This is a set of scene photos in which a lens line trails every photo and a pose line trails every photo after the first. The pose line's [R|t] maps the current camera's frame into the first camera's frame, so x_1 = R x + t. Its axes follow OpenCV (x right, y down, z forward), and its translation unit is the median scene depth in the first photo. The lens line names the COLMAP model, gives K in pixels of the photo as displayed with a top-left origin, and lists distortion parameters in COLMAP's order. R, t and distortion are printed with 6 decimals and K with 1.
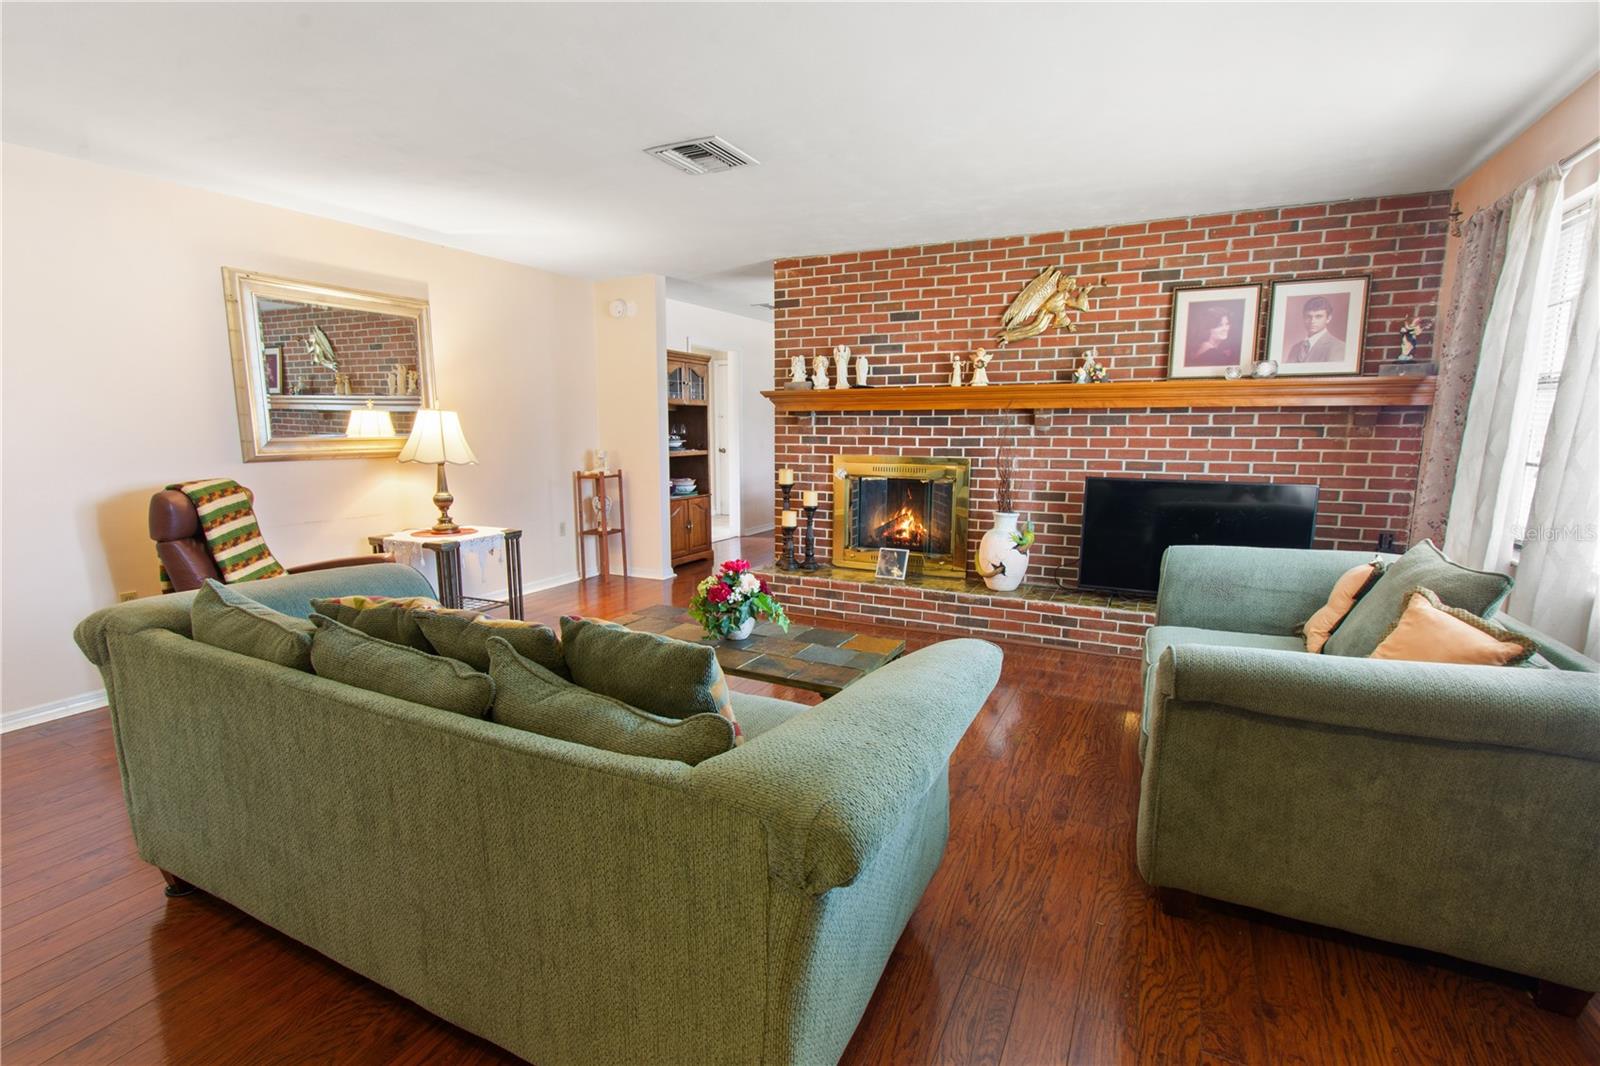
lens RADIAL K [[740.0, 0, 796.8], [0, 740.0, 539.4], [0, 0, 1]] dist [0.003360, -0.002721]
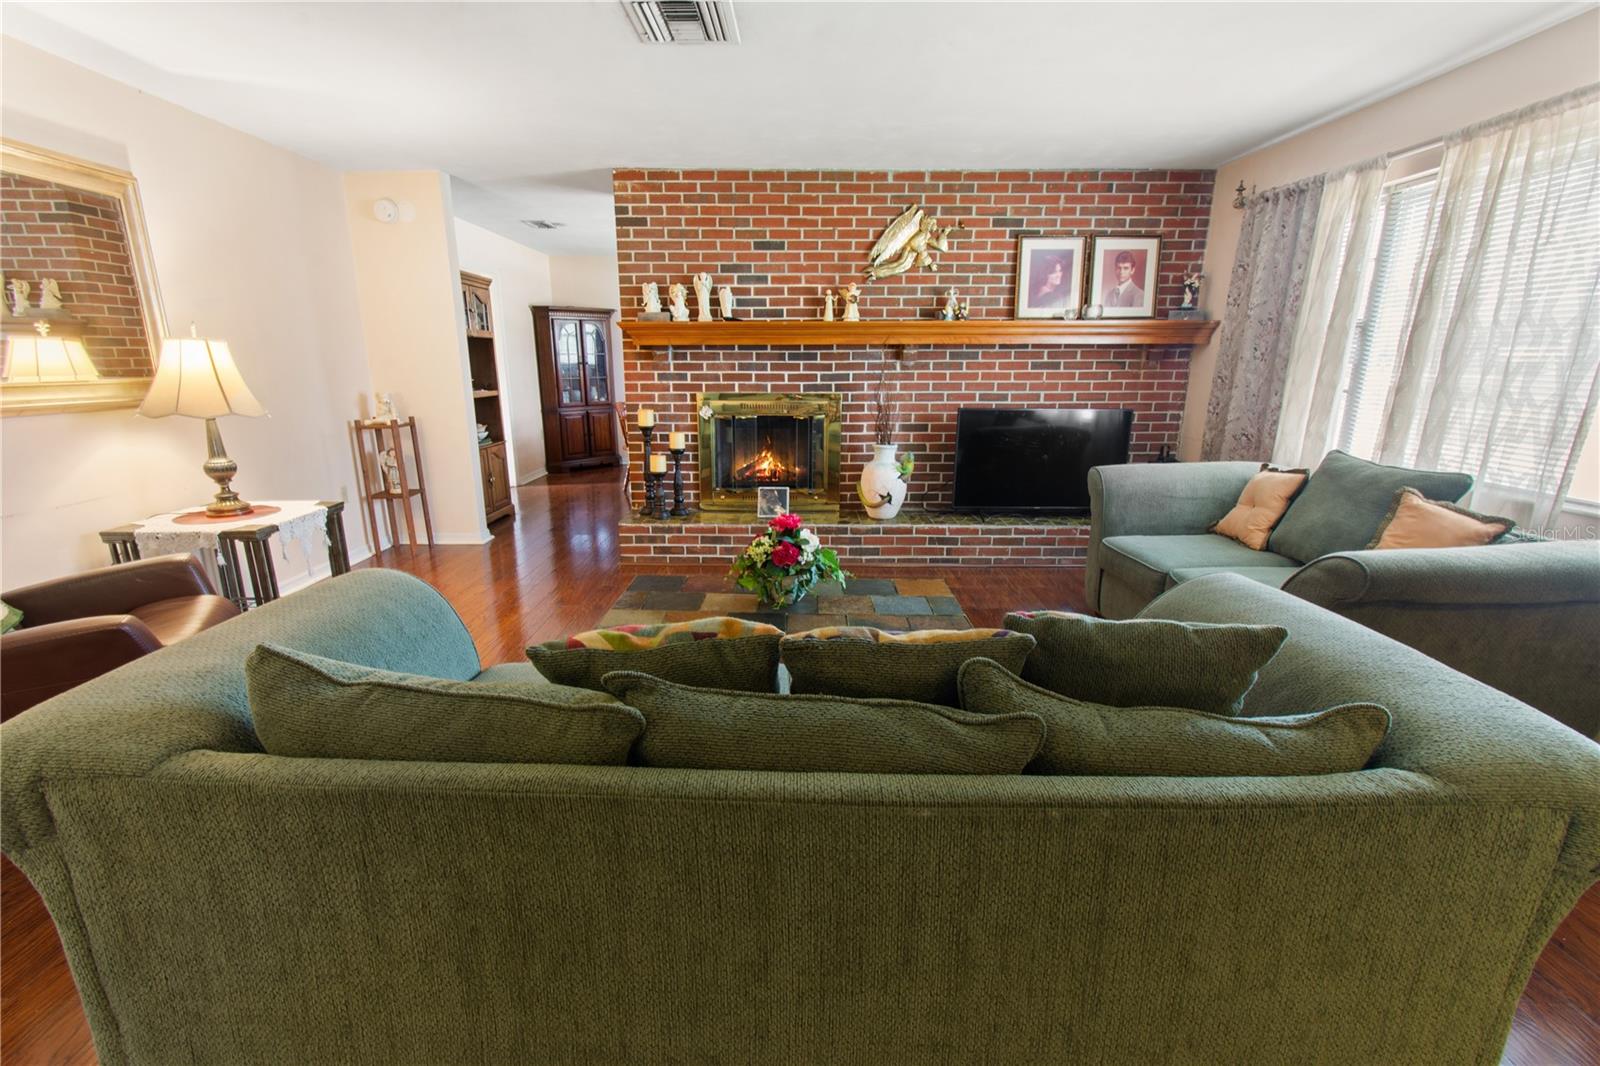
lens RADIAL K [[700.2, 0, 796.1], [0, 700.2, 536.3], [0, 0, 1]] dist [0.002851, 0.000963]
pose [[0.899923, -0.107854, 0.422500, -0.268454], [0.068393, 0.991848, 0.107519, -0.023012], [-0.430652, -0.067863, 0.899963, 0.148916]]
